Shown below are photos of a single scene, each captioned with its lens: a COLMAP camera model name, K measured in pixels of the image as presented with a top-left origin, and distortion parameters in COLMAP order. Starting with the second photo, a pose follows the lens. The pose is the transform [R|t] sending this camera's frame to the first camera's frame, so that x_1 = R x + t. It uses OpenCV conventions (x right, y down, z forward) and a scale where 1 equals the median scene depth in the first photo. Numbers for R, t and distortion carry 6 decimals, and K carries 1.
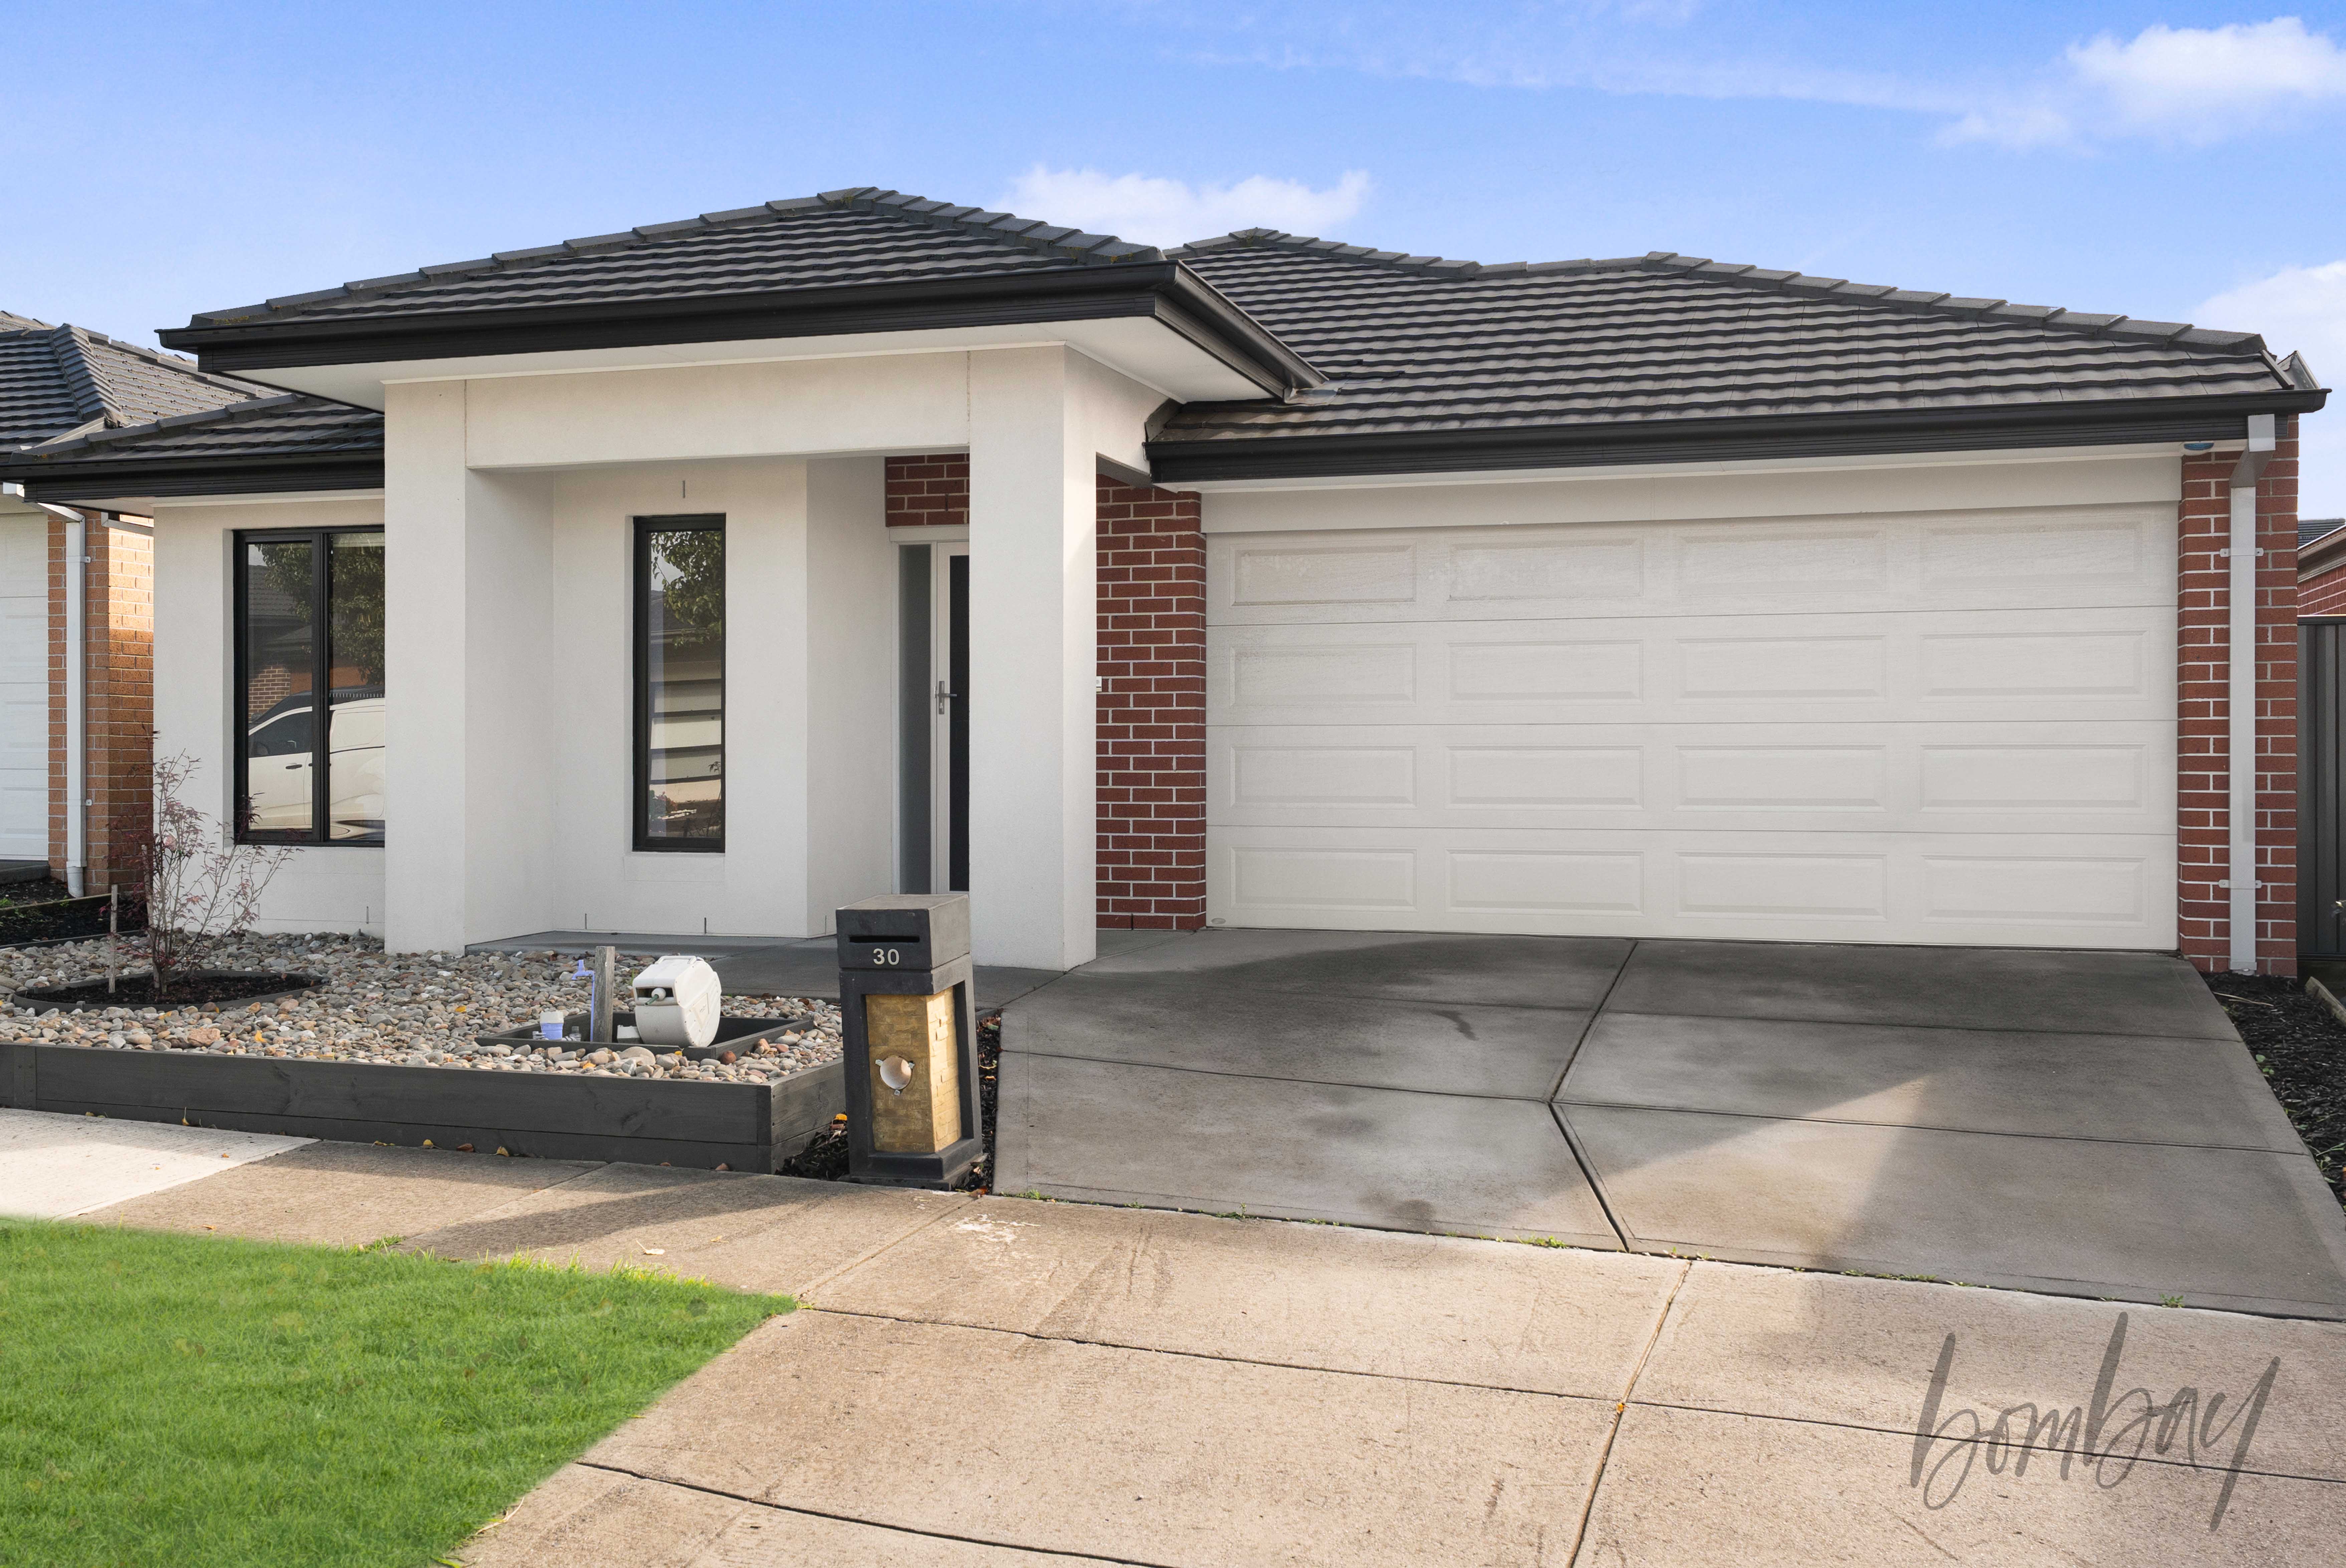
lens RADIAL K [[1710.3, 0, 1172.3], [0, 1710.3, 782.5], [0, 0, 1]] dist [0.015688, 0.005959]
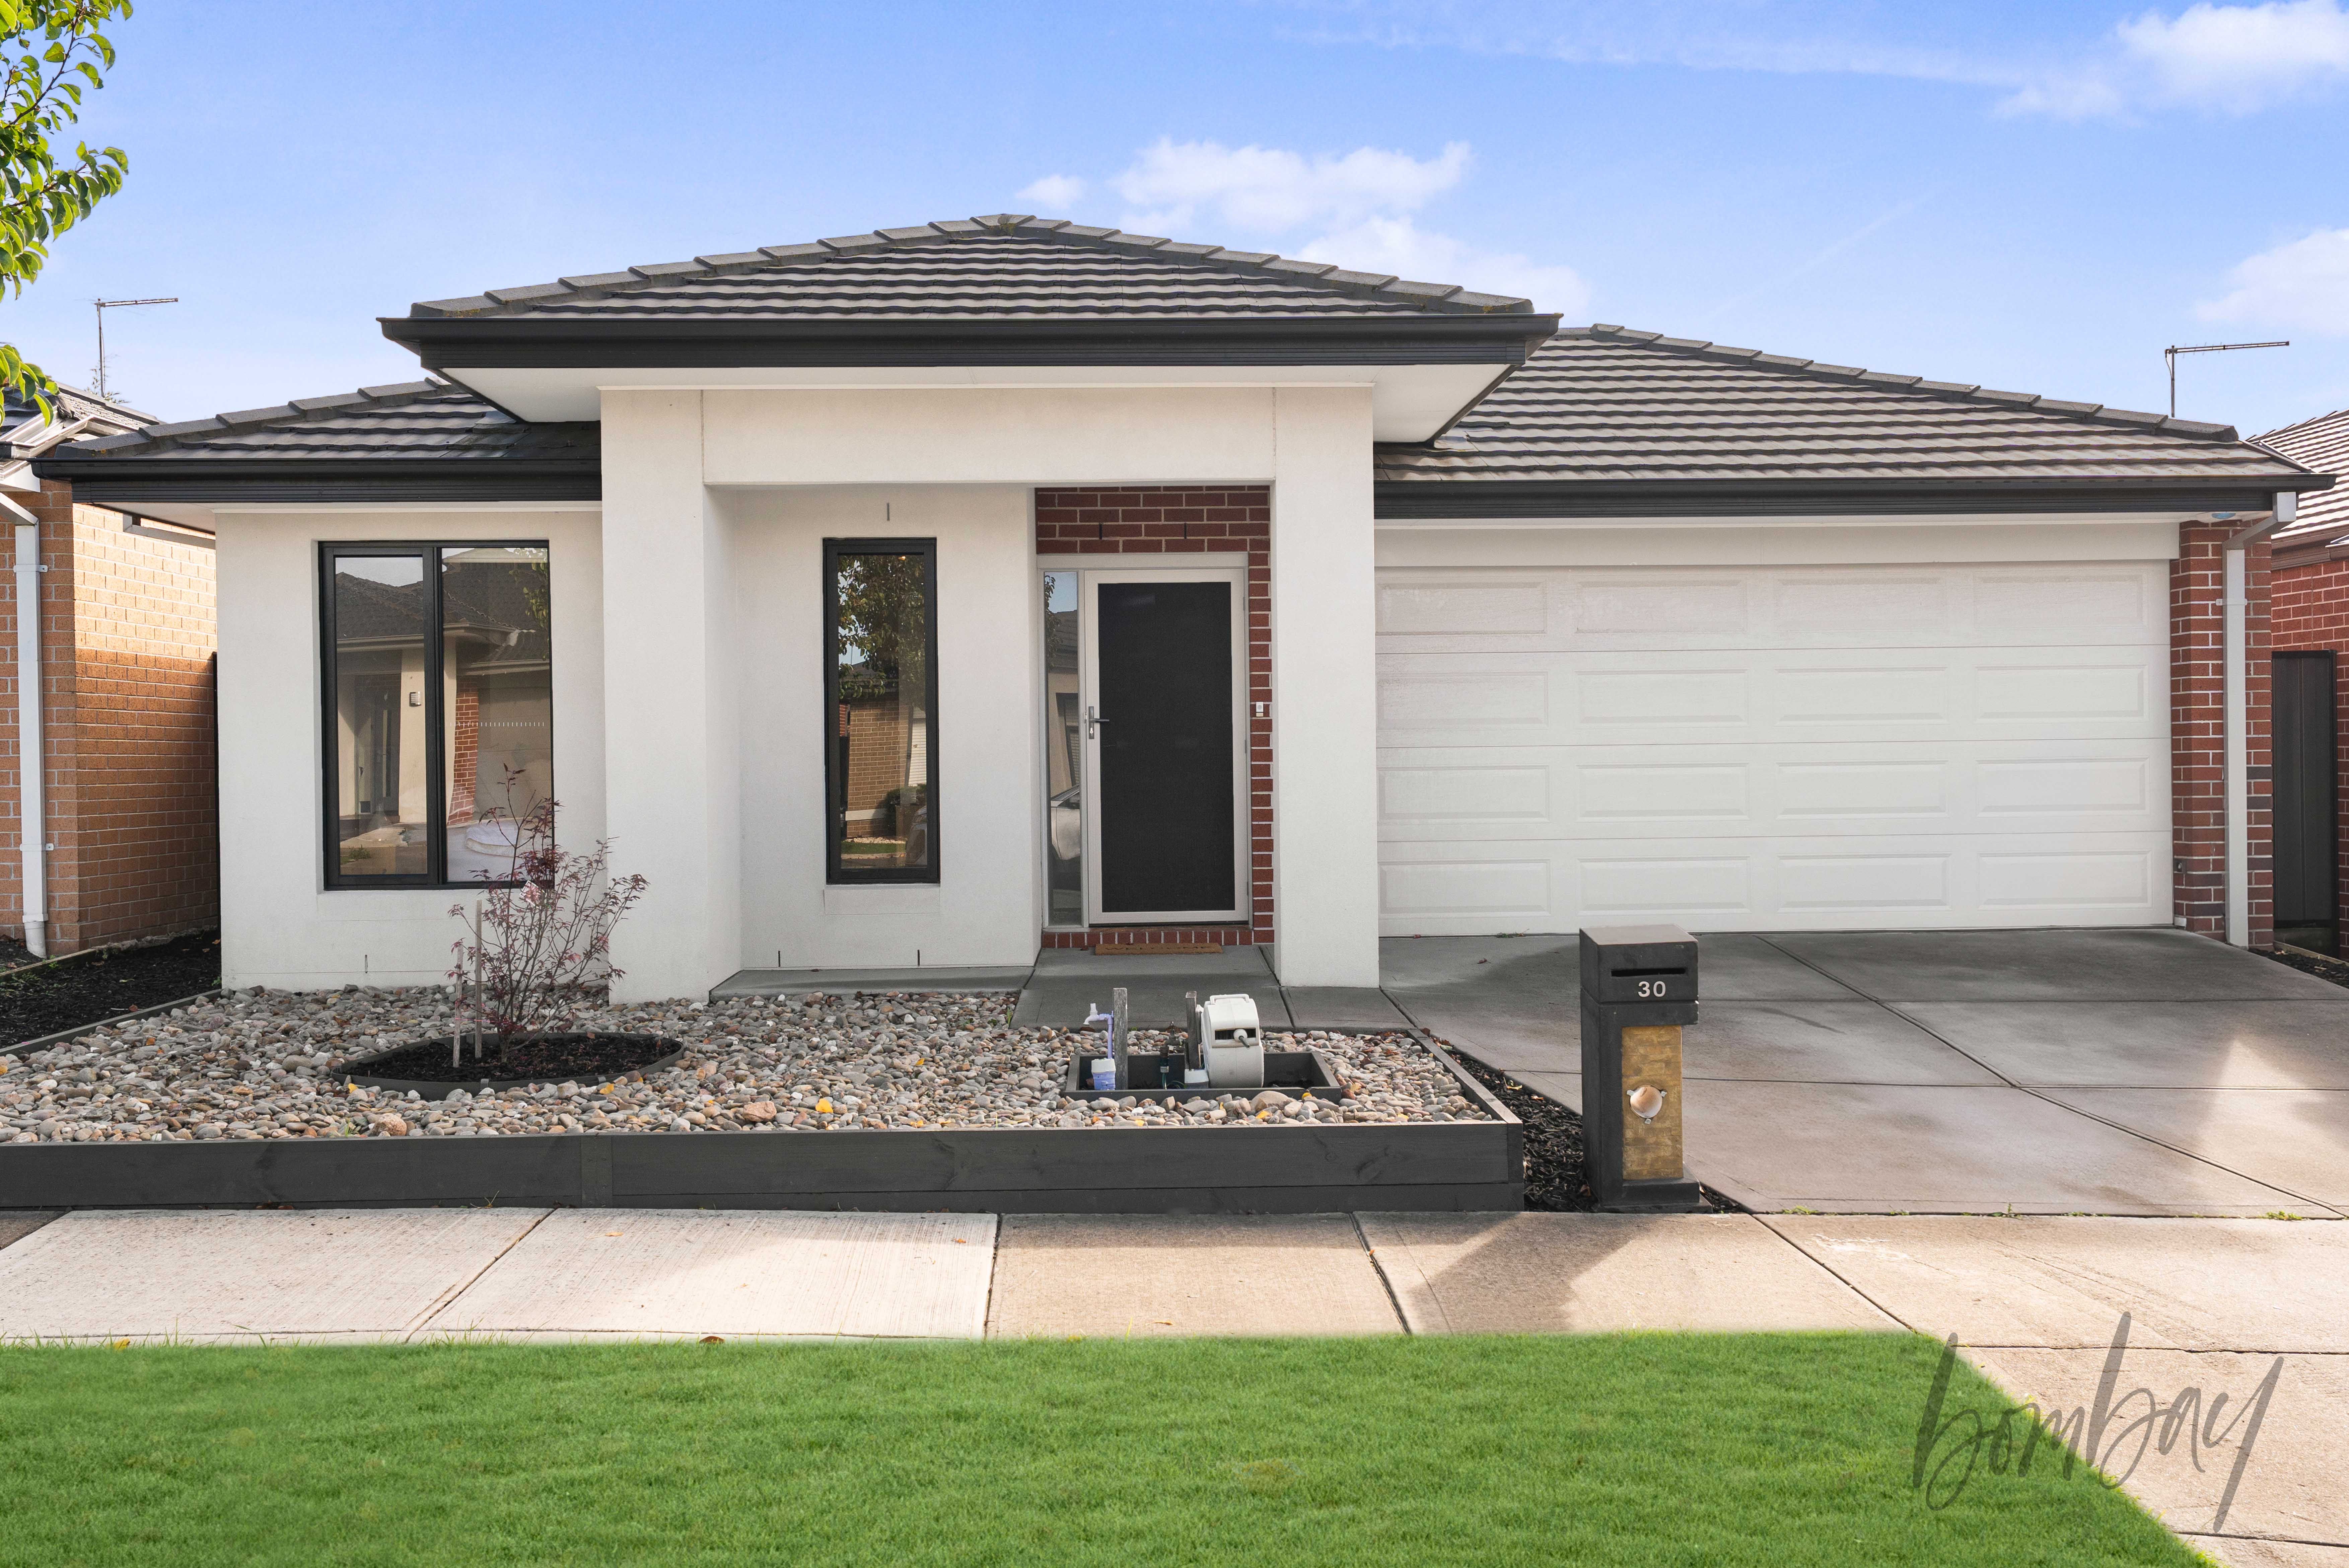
lens RADIAL K [[1581.5, 0, 1172.3], [0, 1581.5, 781.5], [0, 0, 1]] dist [0.017395, -0.000115]
pose [[0.963673, -0.015308, 0.266646, -0.392984], [0.016365, 0.999865, -0.001745, -0.014012], [-0.266583, 0.006045, 0.963793, 0.093545]]
